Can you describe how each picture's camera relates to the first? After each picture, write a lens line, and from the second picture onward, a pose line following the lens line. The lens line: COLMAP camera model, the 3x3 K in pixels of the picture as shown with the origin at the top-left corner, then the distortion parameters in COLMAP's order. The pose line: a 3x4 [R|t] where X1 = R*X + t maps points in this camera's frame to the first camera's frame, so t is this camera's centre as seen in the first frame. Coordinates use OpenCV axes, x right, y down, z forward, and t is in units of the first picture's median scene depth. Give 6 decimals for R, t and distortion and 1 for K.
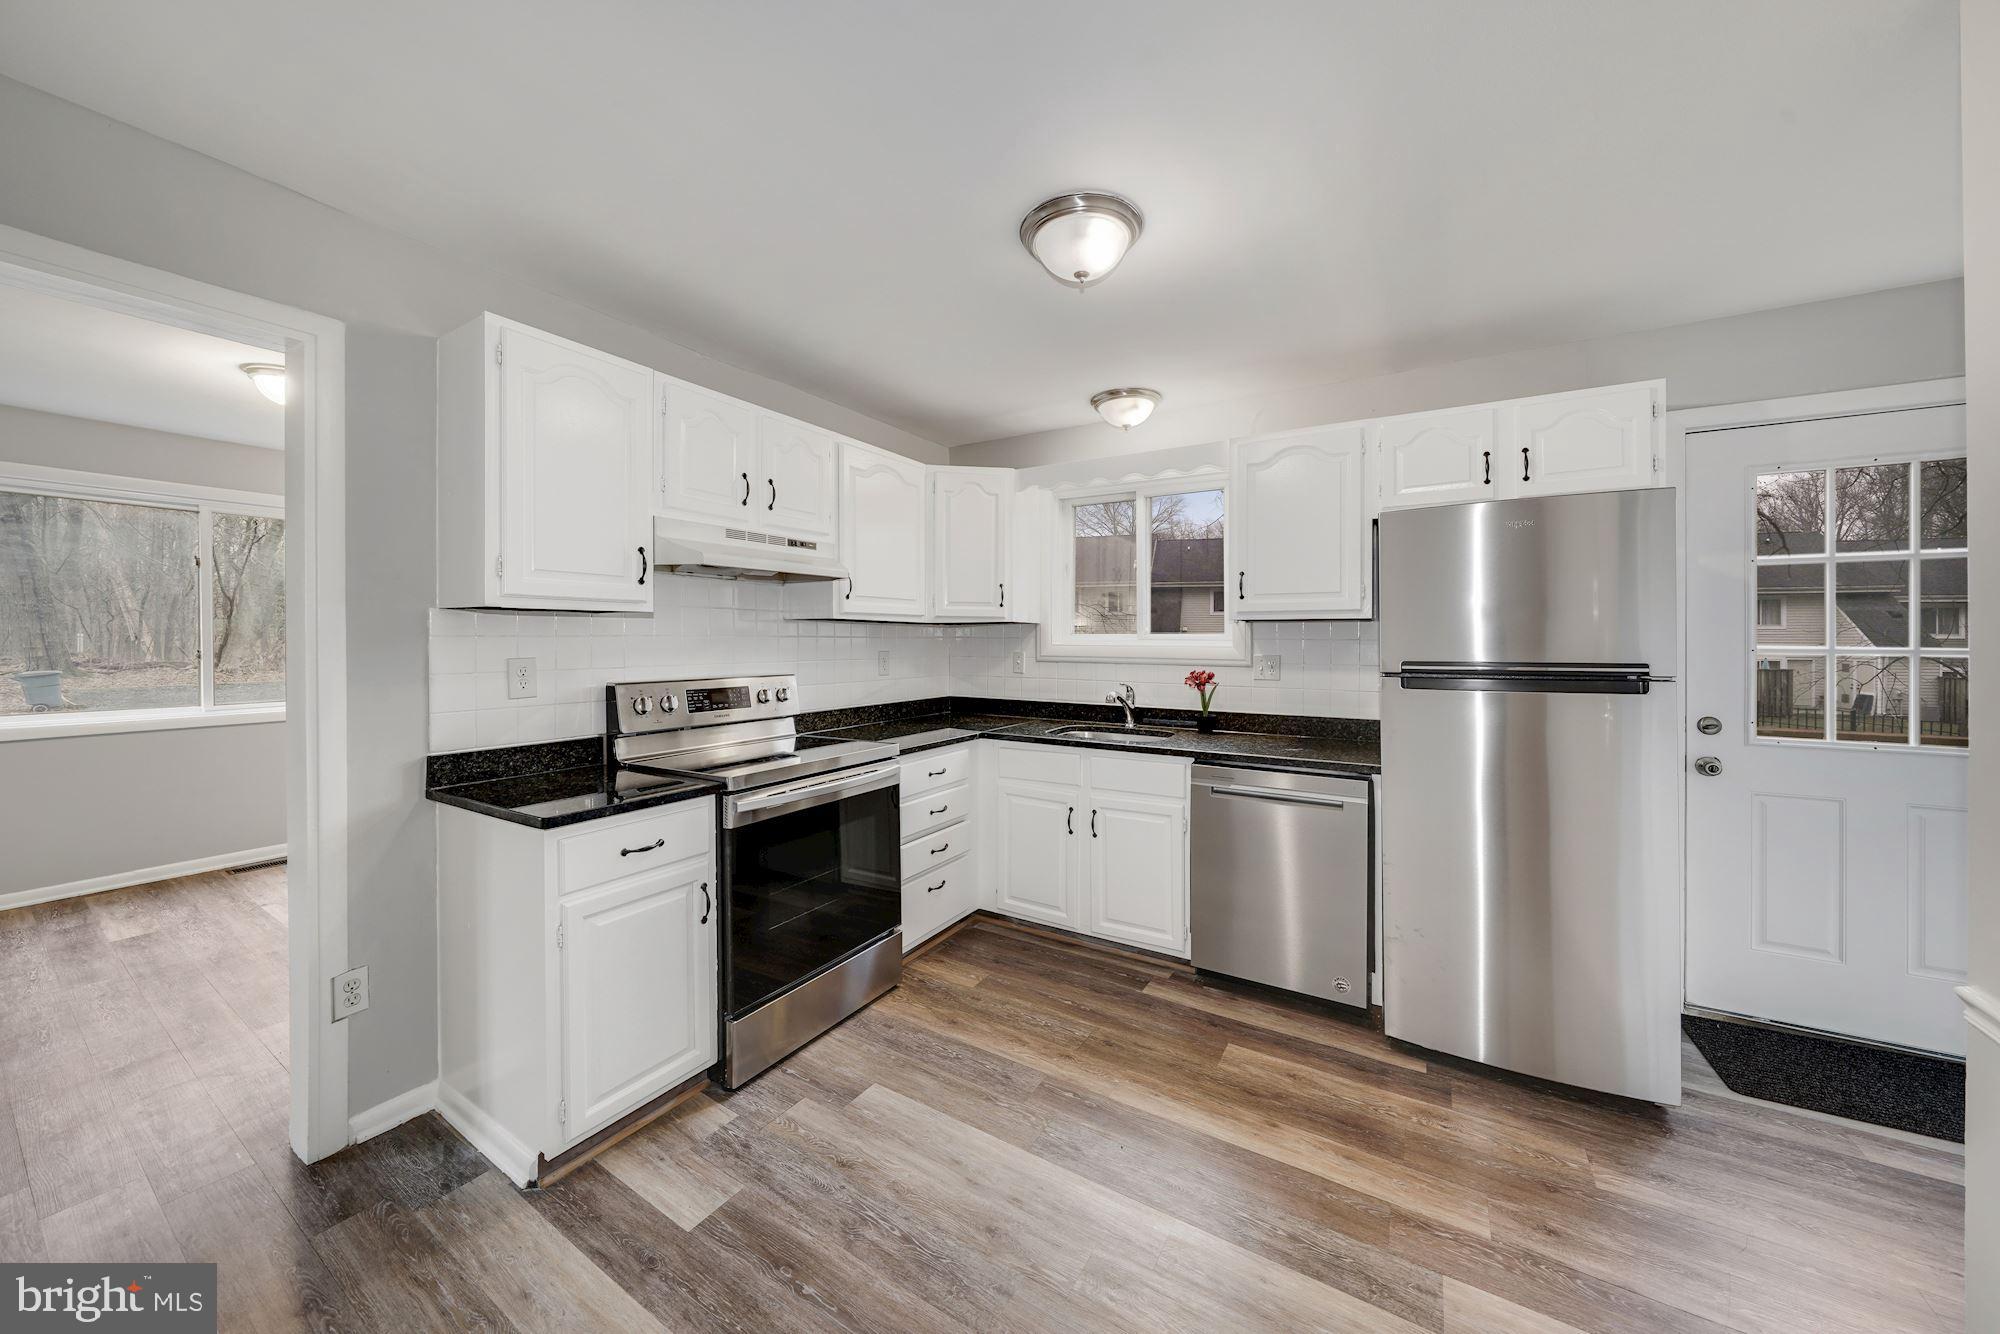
lens RADIAL K [[706.2, 0, 1001.9], [0, 706.2, 643.8], [0, 0, 1]] dist [-0.002566, -0.000117]
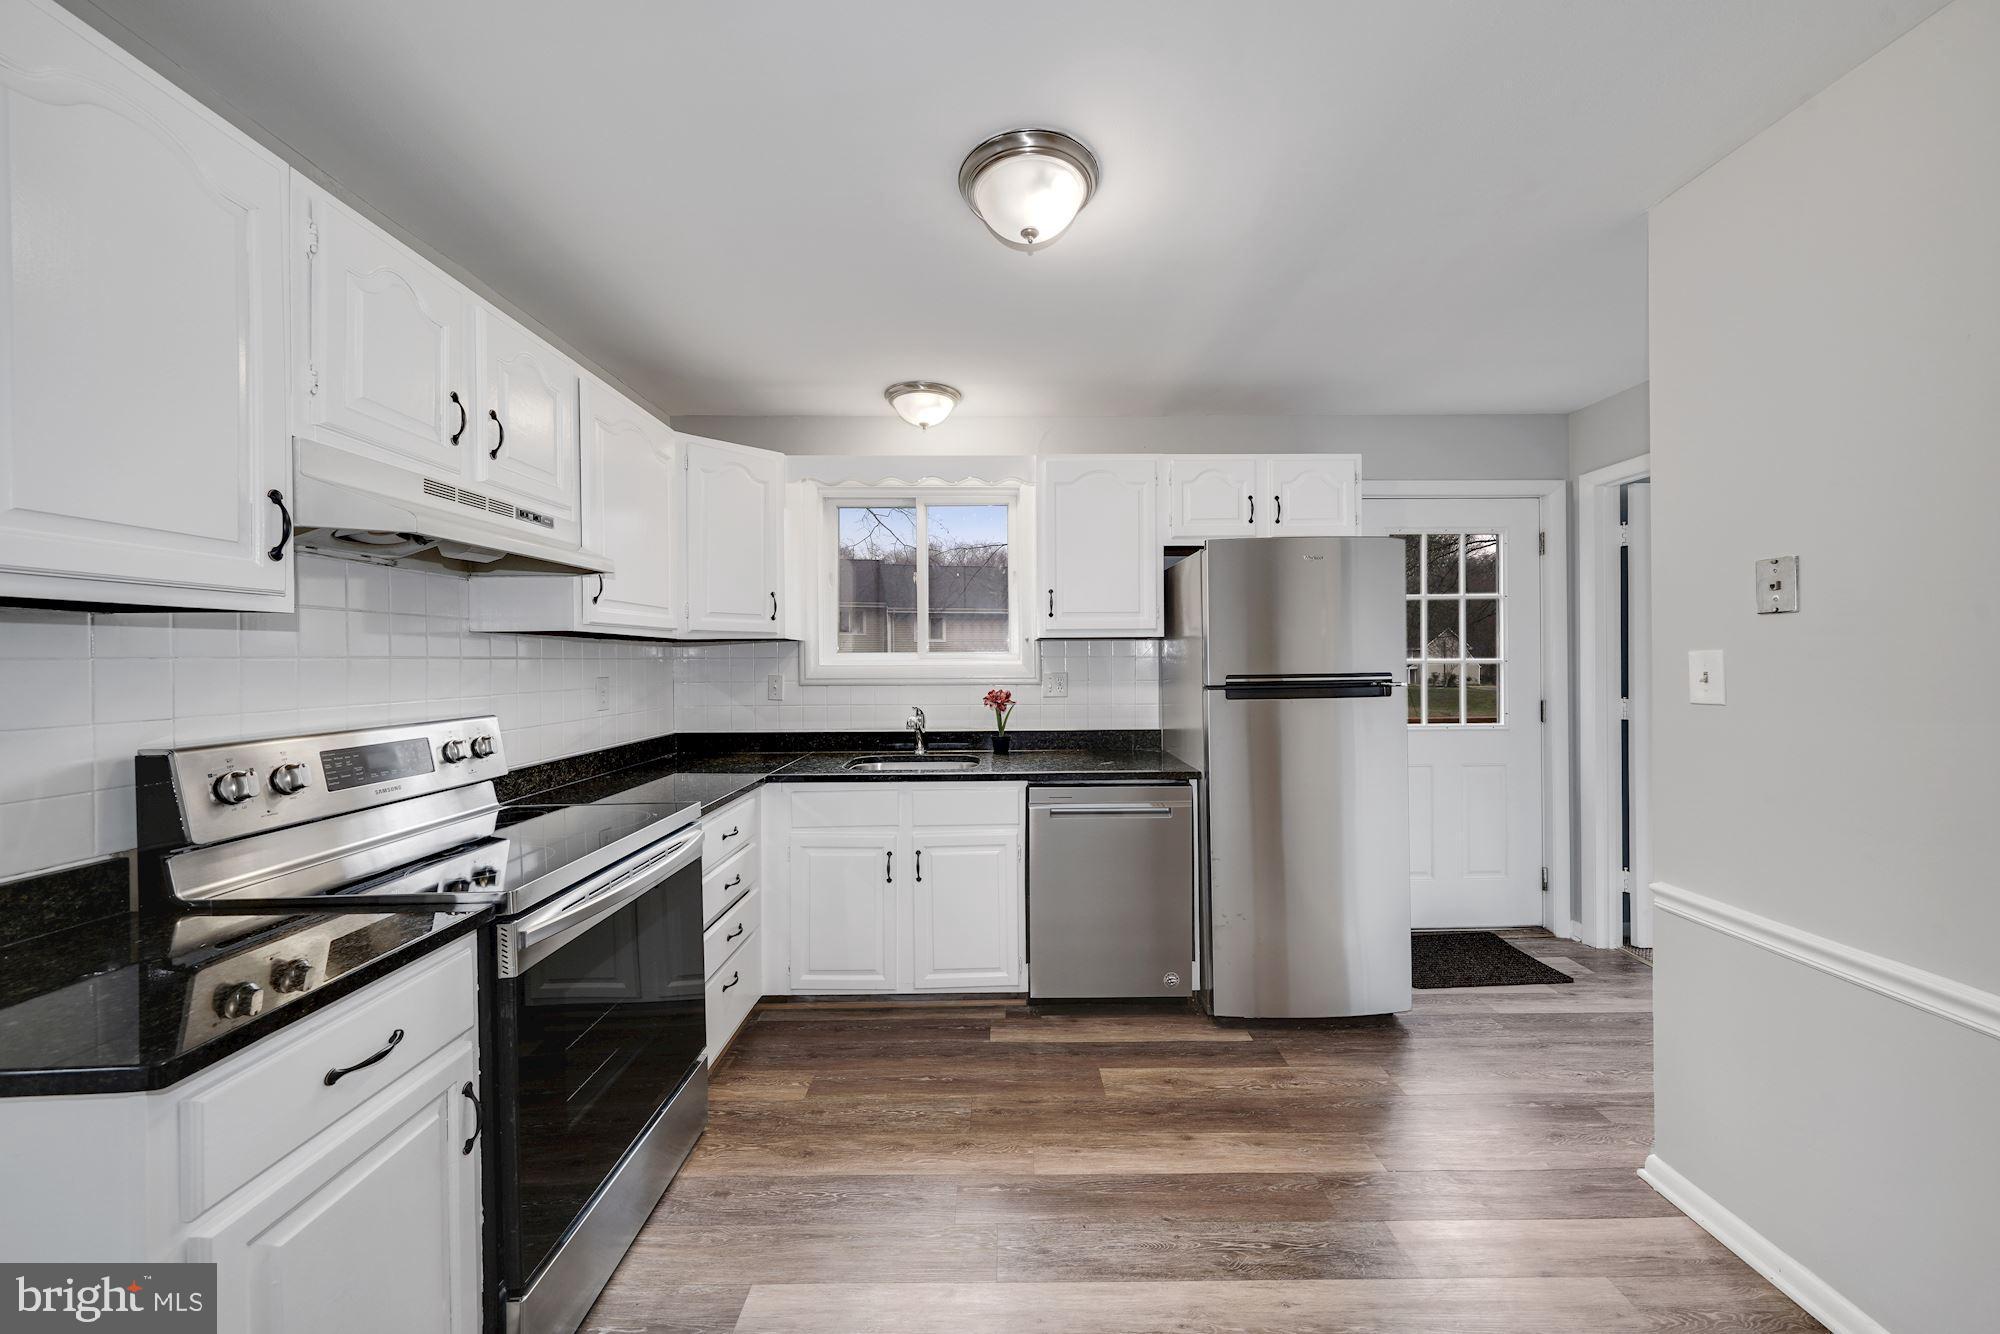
lens RADIAL K [[706.2, 0, 1013.7], [0, 706.2, 661.3], [0, 0, 1]] dist [-0.002566, -0.000117]
pose [[0.846431, -0.010640, 0.532391, -0.282383], [0.012836, 0.999918, -0.000424, -0.000313], [-0.532343, 0.007192, 0.846498, 0.220738]]
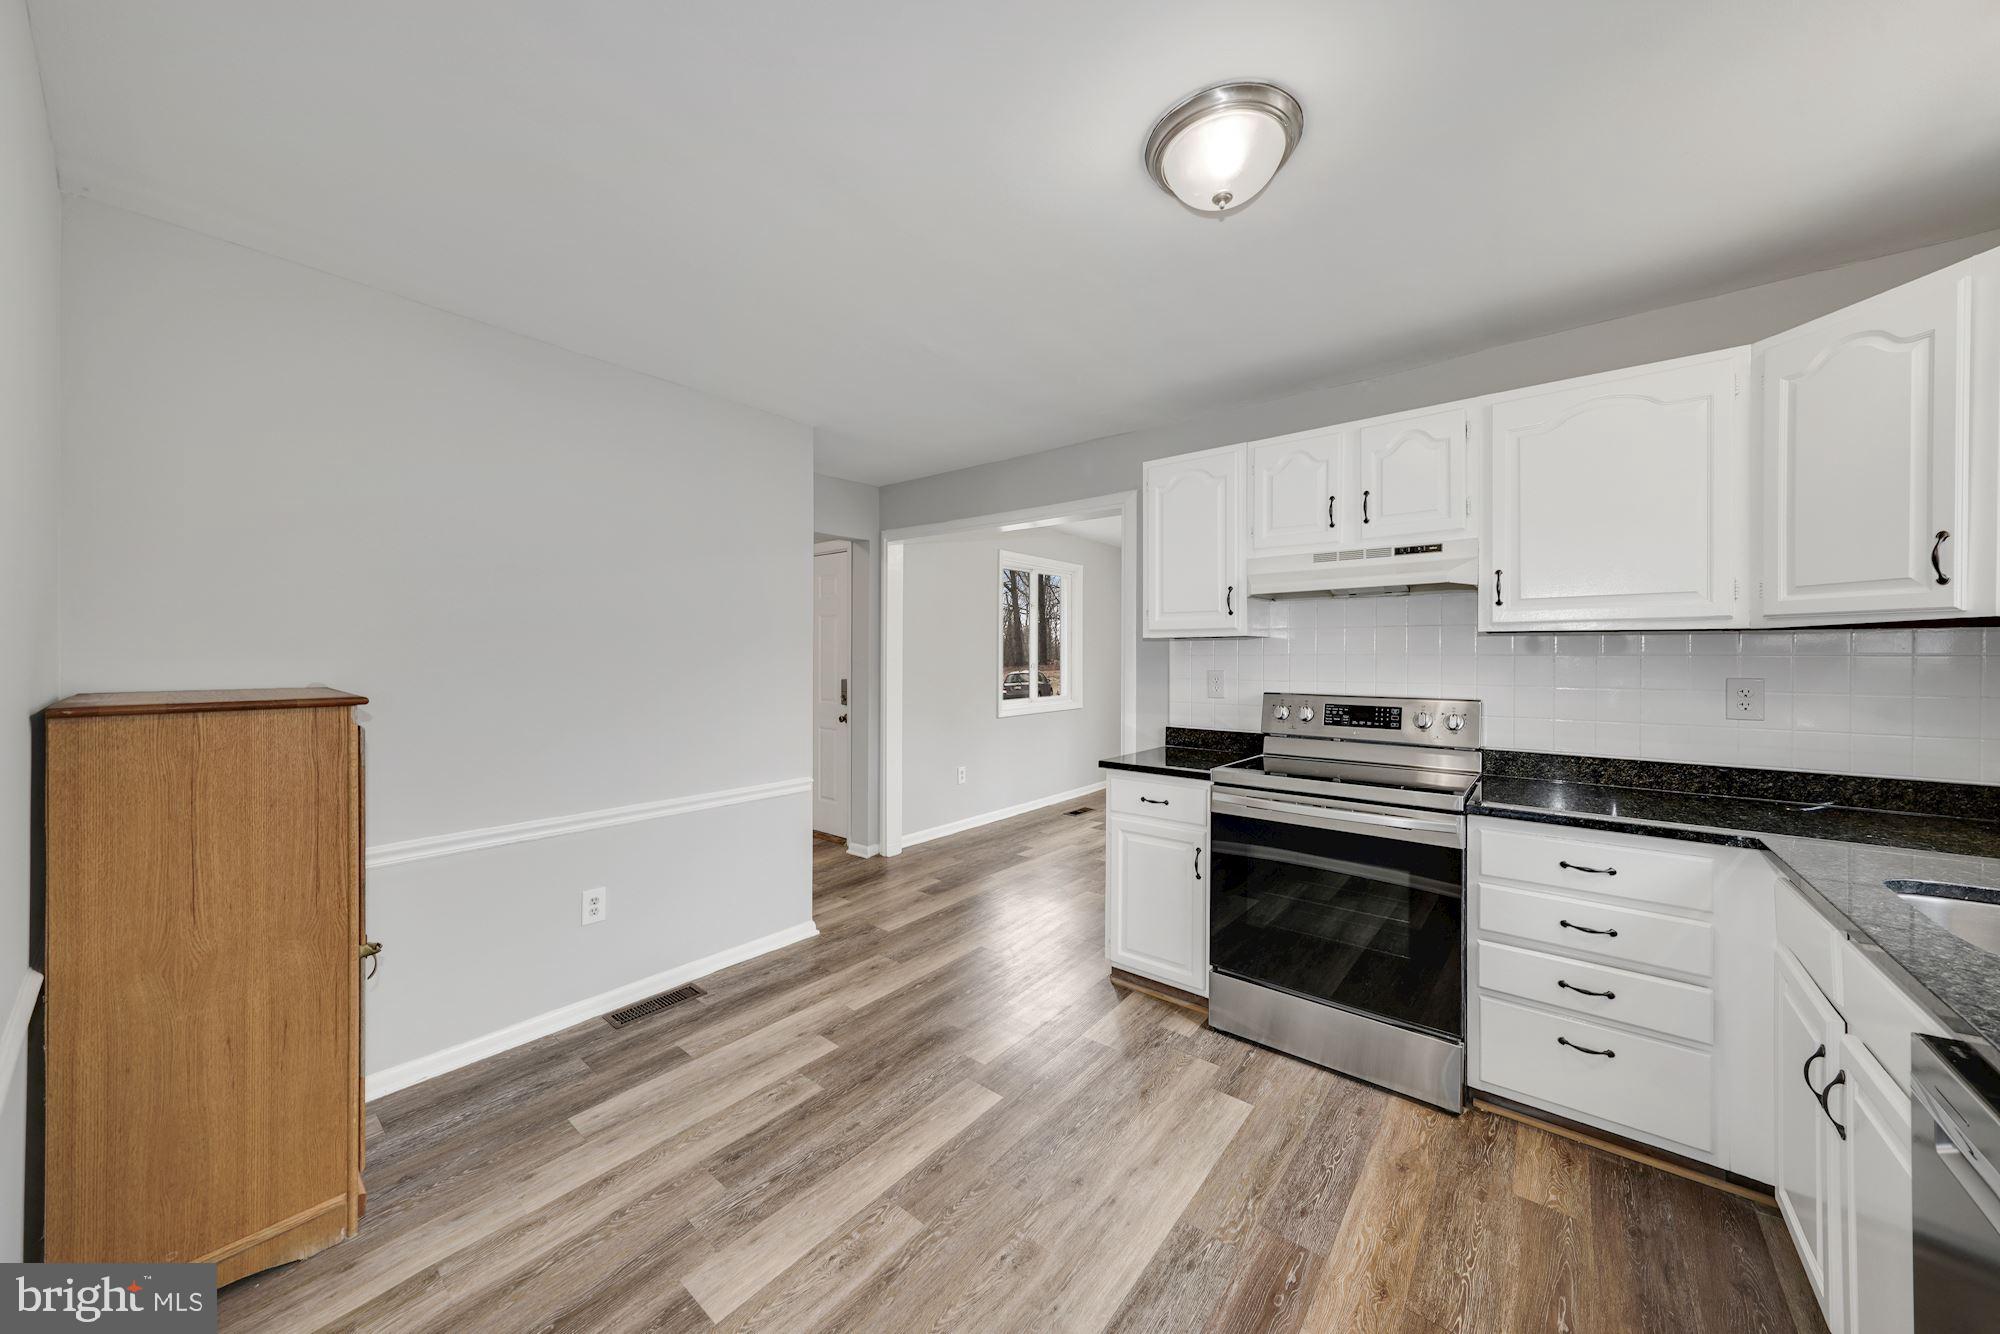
lens RADIAL K [[706.2, 0, 992.1], [0, 706.2, 660.6], [0, 0, 1]] dist [-0.002566, -0.000117]
pose [[-0.164363, 0.011100, -0.986338, 0.733805], [-0.002512, 0.999929, 0.011672, -0.013480], [0.986397, 0.004397, -0.164323, 0.684568]]
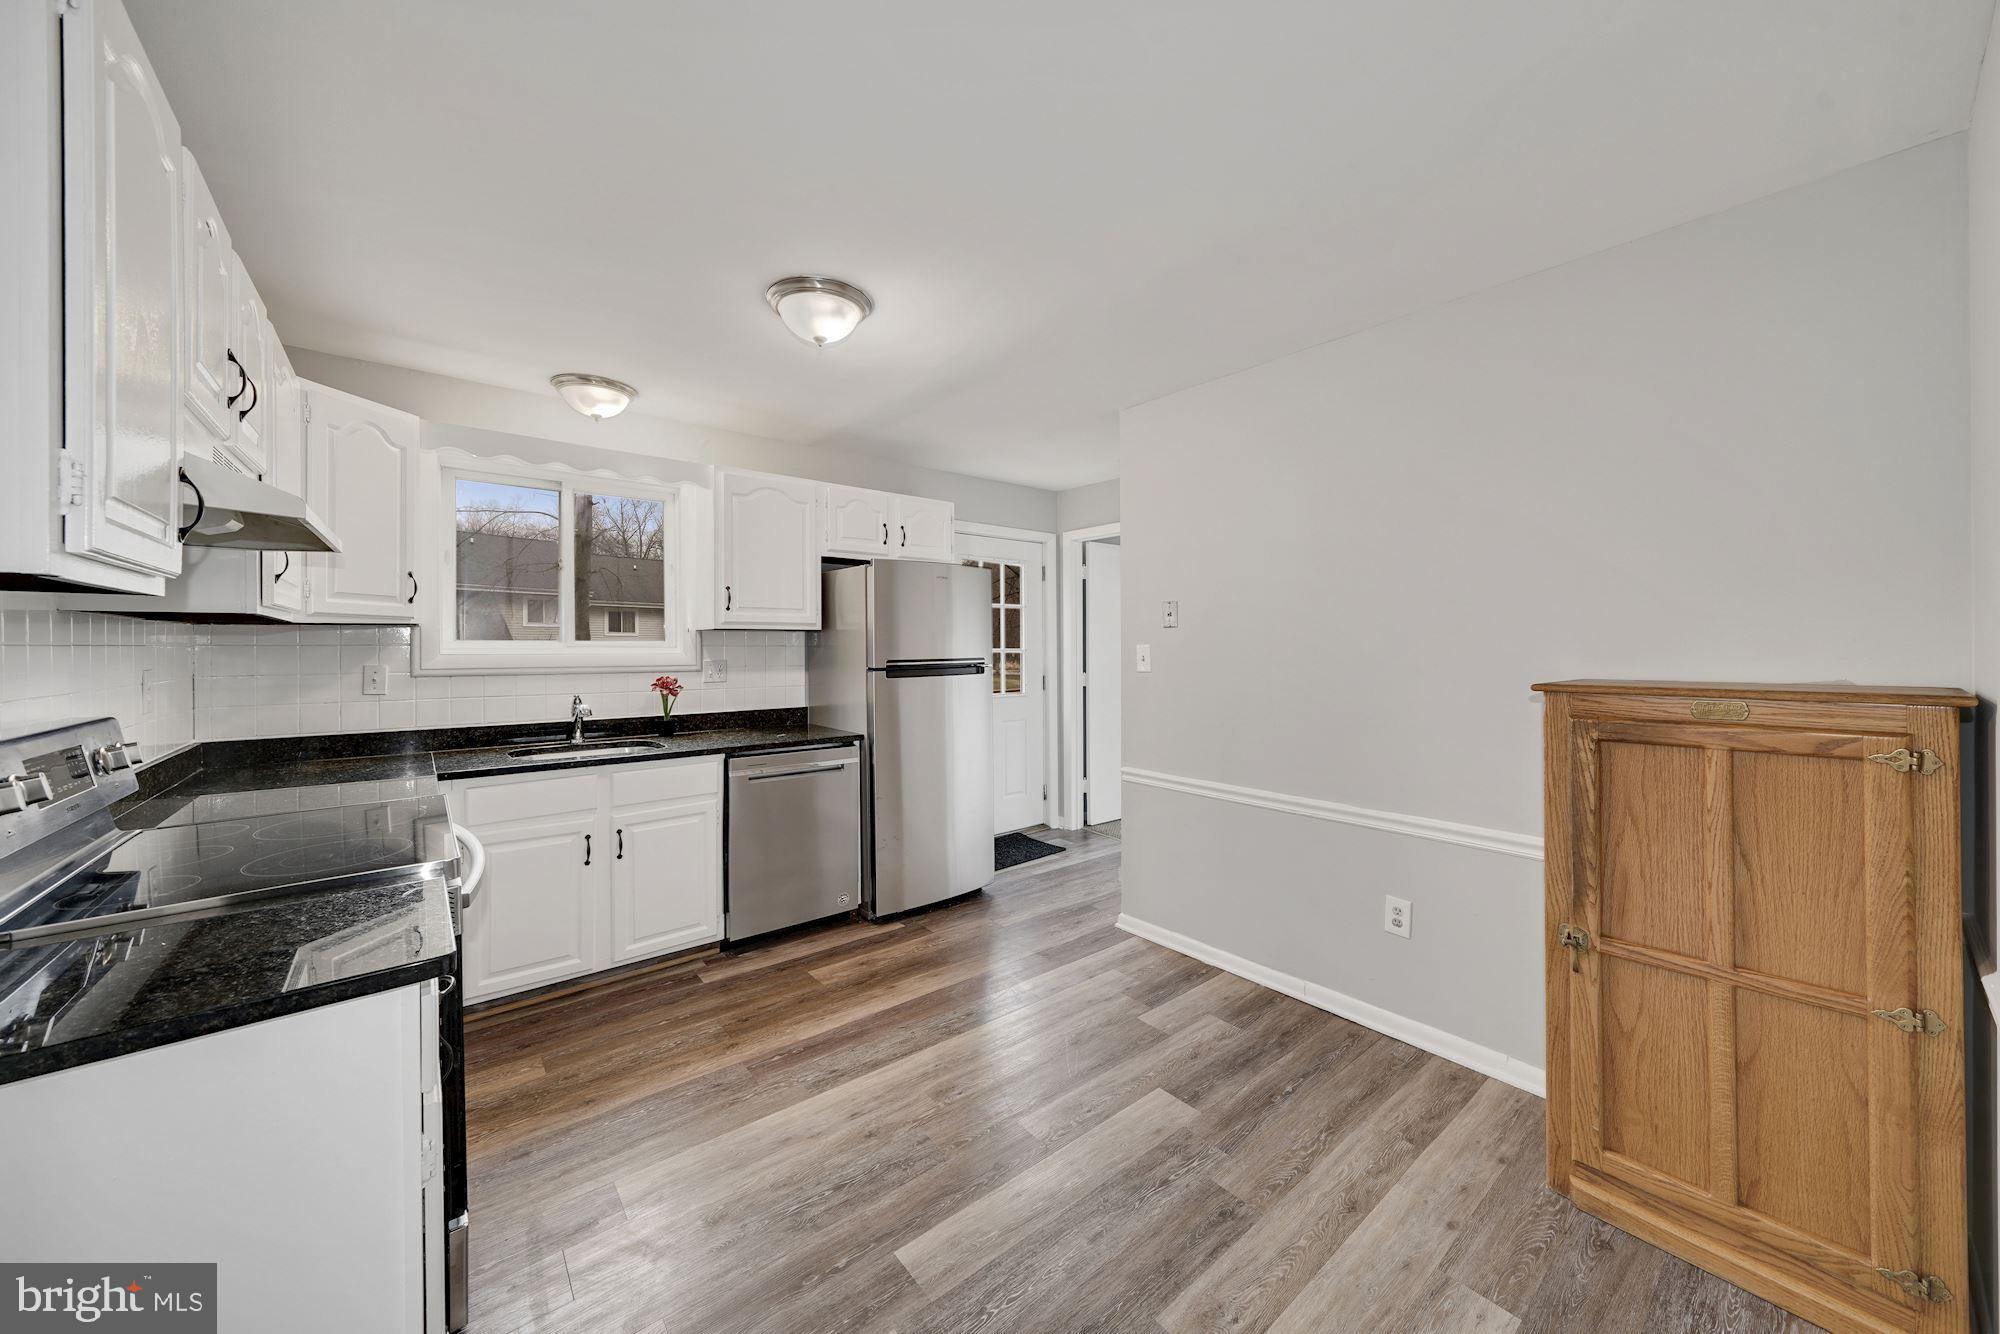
lens RADIAL K [[706.2, 0, 1030.7], [0, 706.2, 645.0], [0, 0, 1]] dist [-0.002566, -0.000117]
pose [[0.300633, -0.002638, 0.953736, -0.708541], [0.008871, 0.999961, -0.000030, -0.003918], [-0.953699, 0.008469, 0.300644, 0.239579]]
